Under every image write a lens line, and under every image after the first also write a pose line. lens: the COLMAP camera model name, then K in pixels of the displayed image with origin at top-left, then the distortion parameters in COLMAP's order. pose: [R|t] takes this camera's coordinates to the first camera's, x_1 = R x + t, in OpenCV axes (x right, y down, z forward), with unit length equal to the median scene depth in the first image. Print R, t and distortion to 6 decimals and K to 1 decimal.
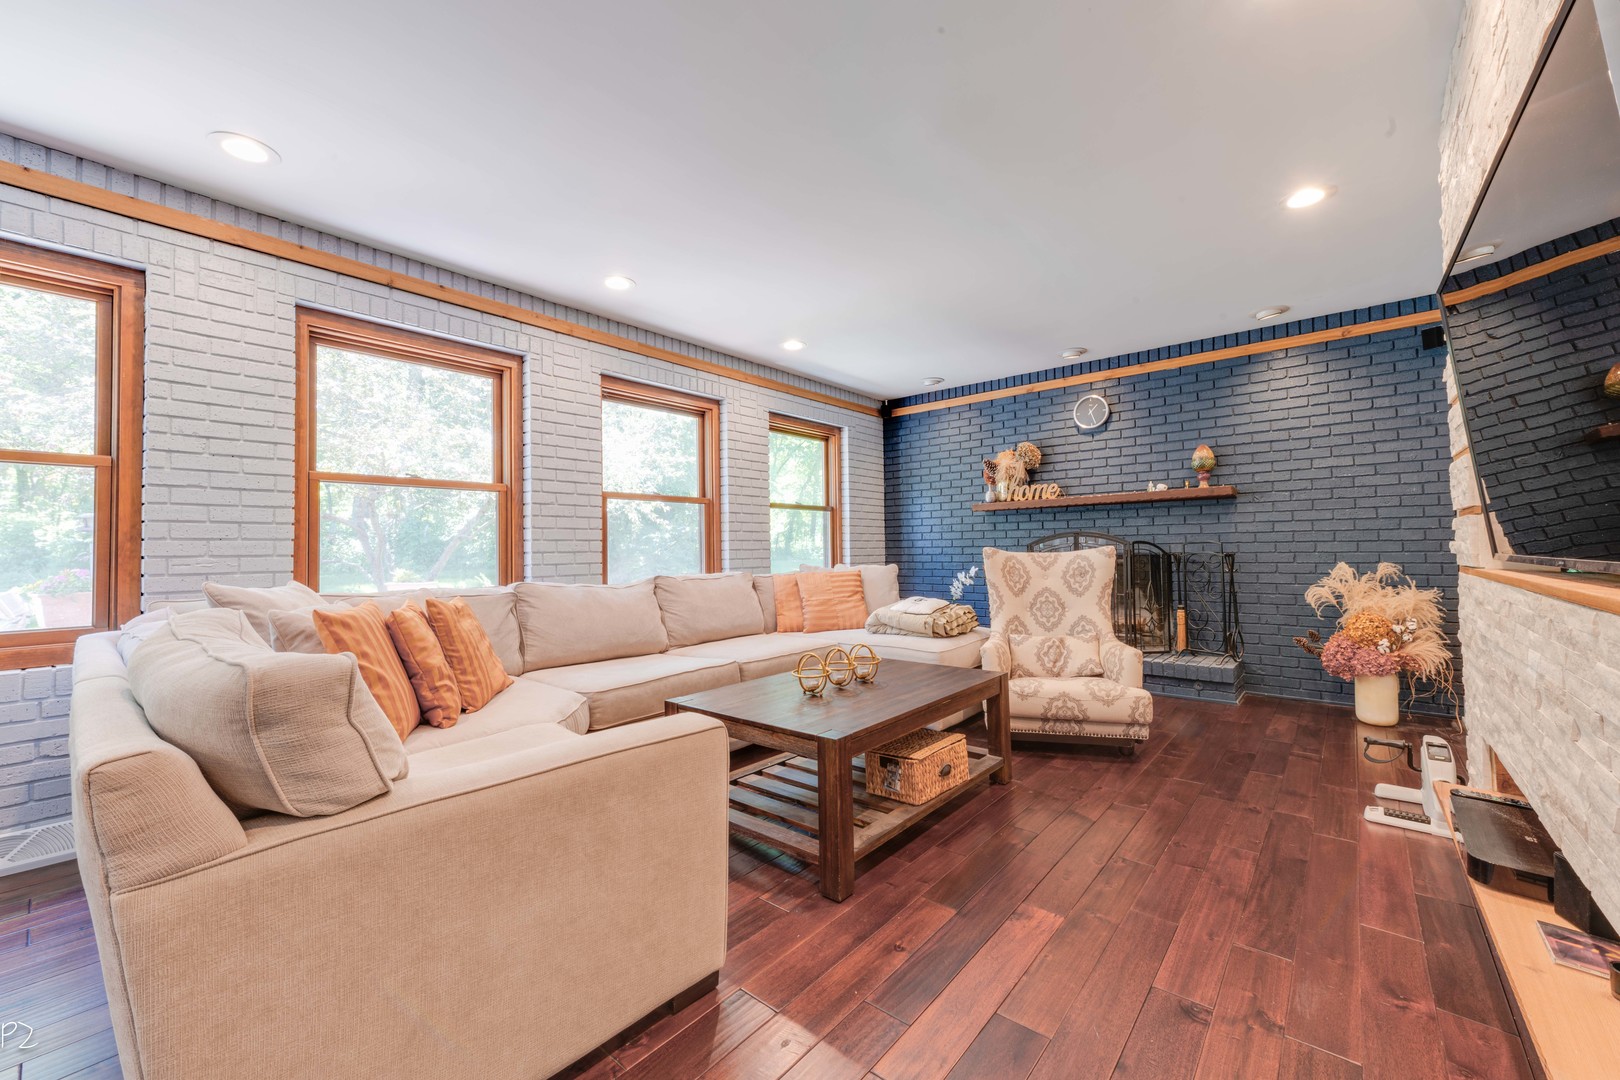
lens RADIAL K [[634.9, 0, 811.6], [0, 634.9, 534.5], [0, 0, 1]] dist [0.004355, -0.000354]
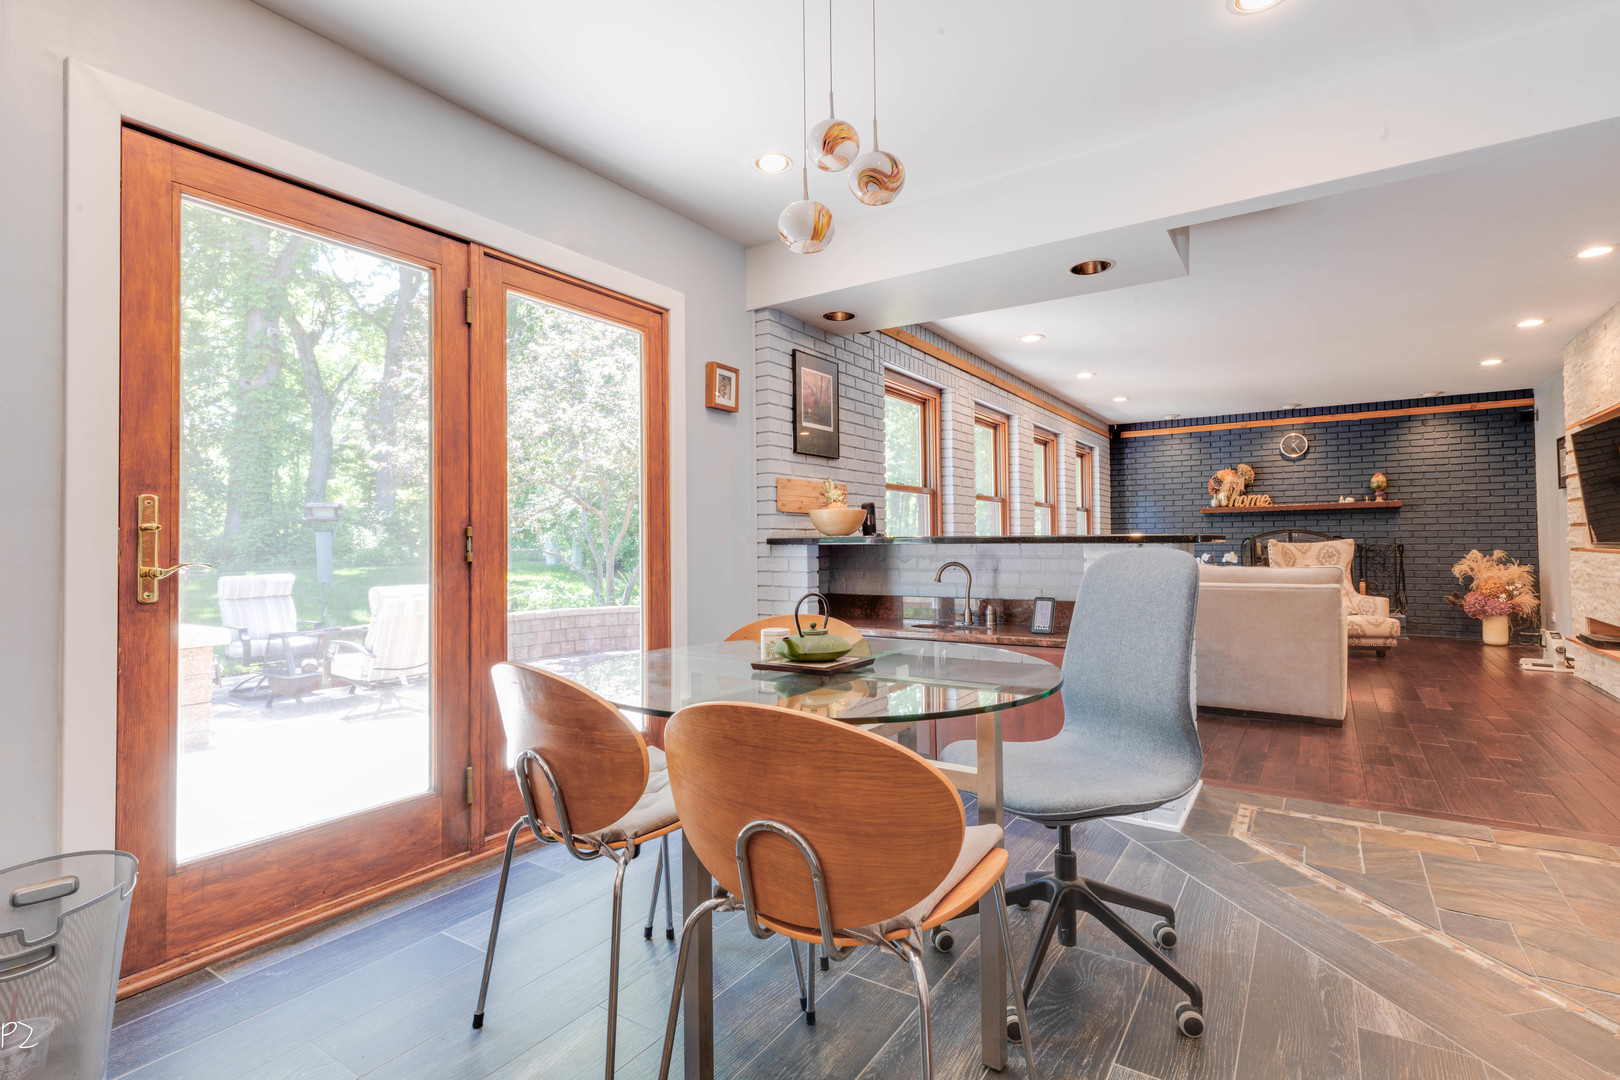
lens RADIAL K [[756.3, 0, 824.7], [0, 756.3, 533.7], [0, 0, 1]] dist [0.001518, 0.000707]
pose [[0.991843, 0.010357, 0.127048, -0.915378], [-0.010944, 0.999932, 0.003921, 0.011364], [-0.126999, -0.005279, 0.991889, -0.615966]]
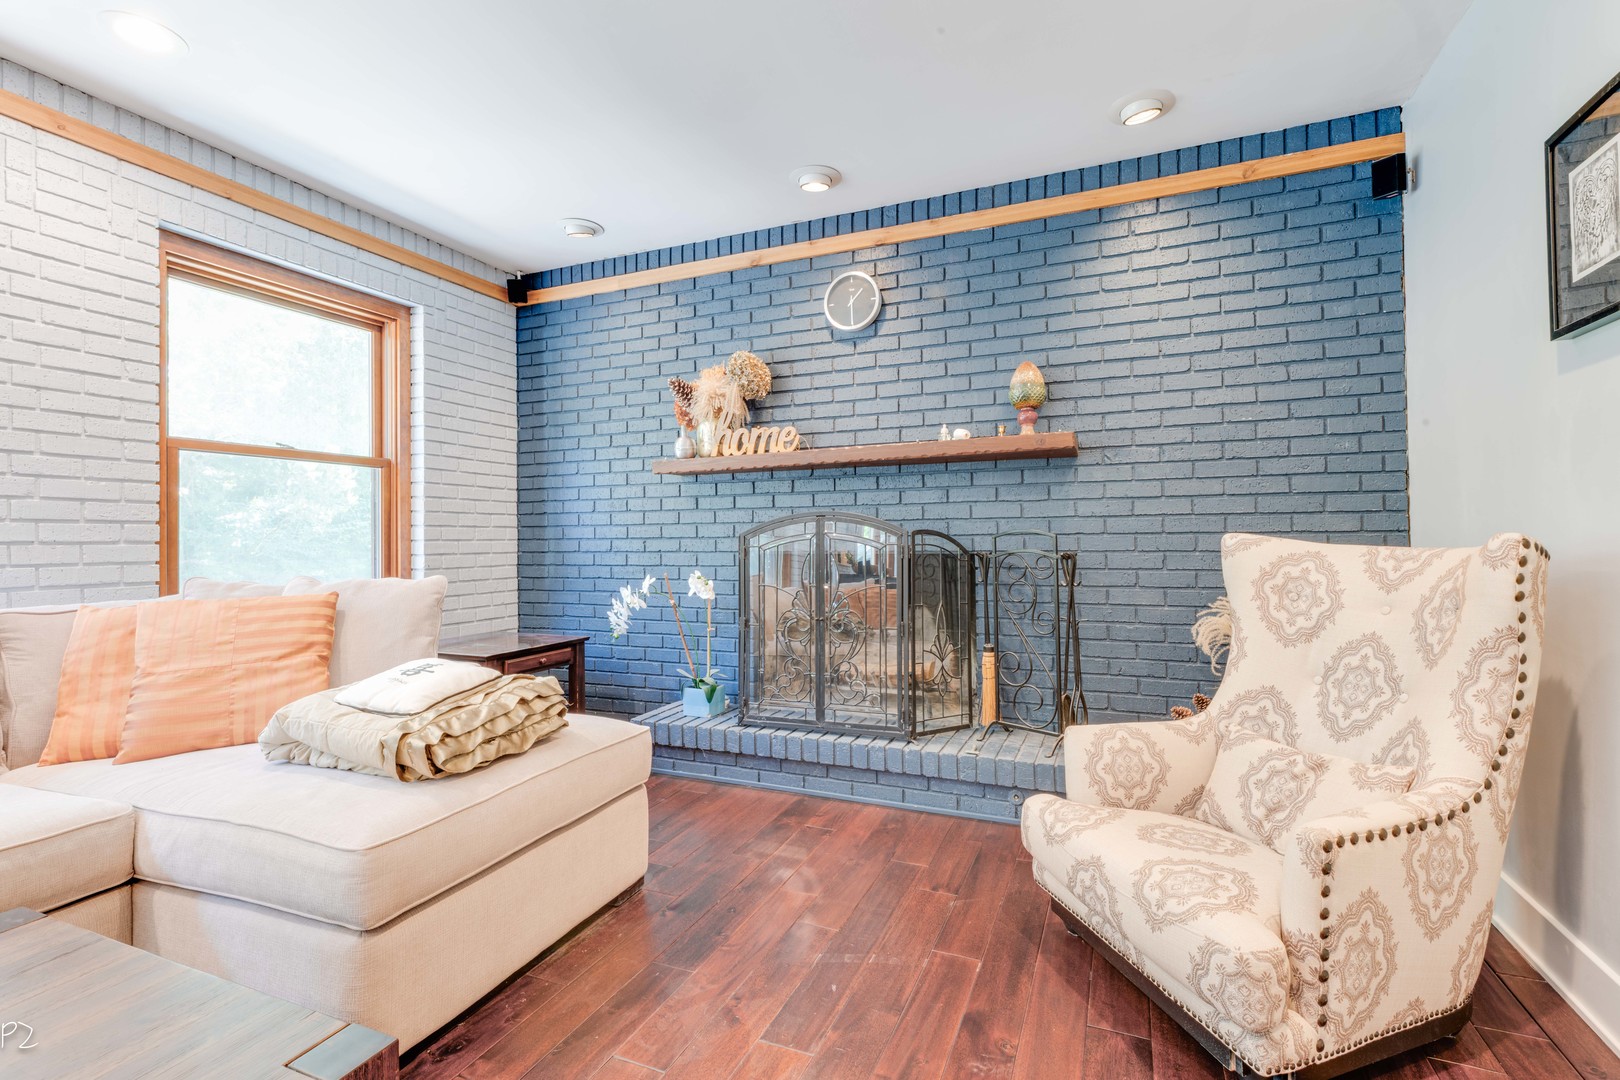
lens RADIAL K [[756.3, 0, 807.6], [0, 756.3, 535.3], [0, 0, 1]] dist [0.001518, 0.000707]
pose [[0.955653, 0.006244, 0.294430, 0.230234], [-0.011062, 0.999831, 0.014703, 0.006488], [-0.294288, -0.017308, 0.955560, 0.409904]]
